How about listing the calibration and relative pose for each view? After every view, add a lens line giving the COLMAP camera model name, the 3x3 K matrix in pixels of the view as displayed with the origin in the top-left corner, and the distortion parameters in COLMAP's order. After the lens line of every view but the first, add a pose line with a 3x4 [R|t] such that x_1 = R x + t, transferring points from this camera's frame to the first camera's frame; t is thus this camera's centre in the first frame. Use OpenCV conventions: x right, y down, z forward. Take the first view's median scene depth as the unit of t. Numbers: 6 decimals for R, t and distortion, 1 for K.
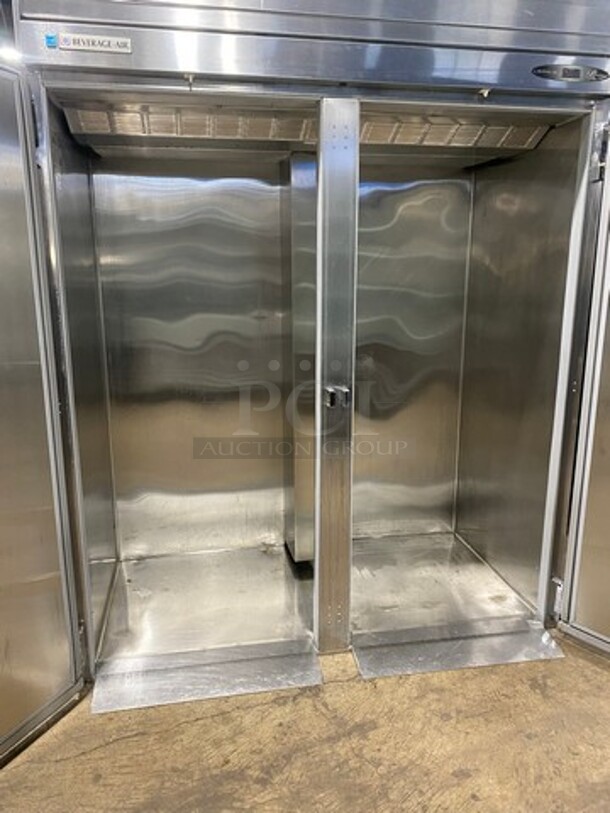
lens RADIAL K [[619.3, 0, 301.8], [0, 619.3, 403.3], [0, 0, 1]] dist [0.005705, -0.007312]
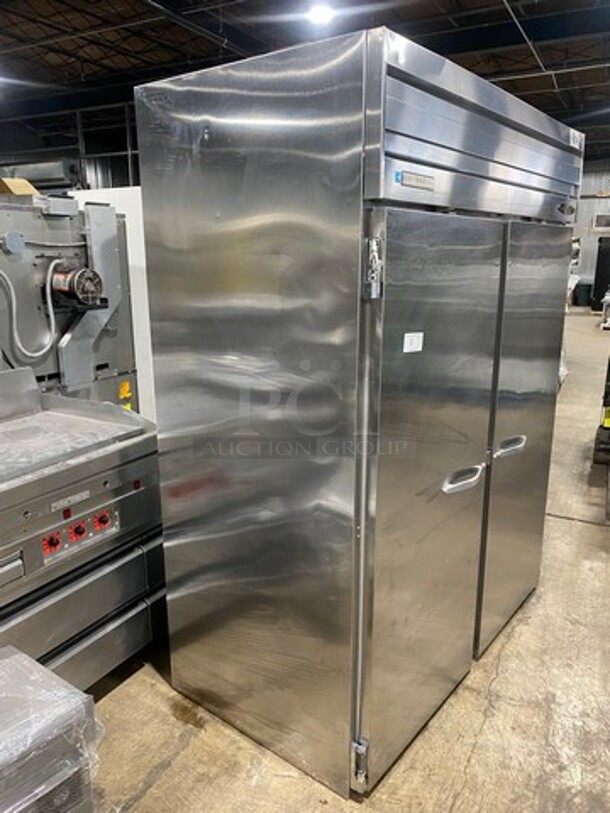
lens RADIAL K [[619.3, 0, 298.6], [0, 619.3, 413.1], [0, 0, 1]] dist [0.005705, -0.007312]
pose [[0.750749, -0.168986, 0.638608, -1.037129], [0.153623, 0.984884, 0.080017, -0.266895], [-0.642477, 0.038033, 0.765361, 0.300739]]
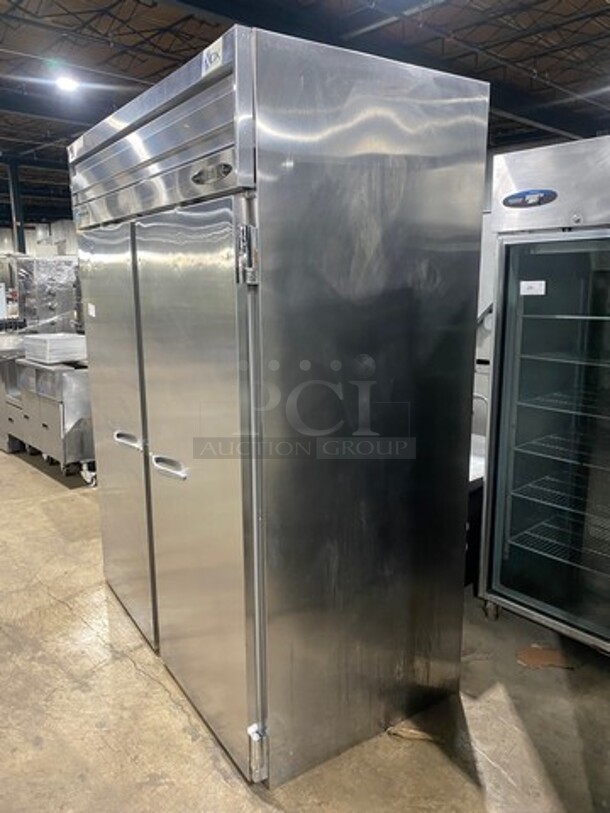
lens RADIAL K [[619.3, 0, 306.8], [0, 619.3, 399.6], [0, 0, 1]] dist [0.005705, -0.007312]
pose [[0.393931, 0.185293, -0.900269, 1.373356], [-0.203031, 0.972817, 0.111384, -0.330392], [0.896436, 0.138905, 0.420843, 0.770174]]
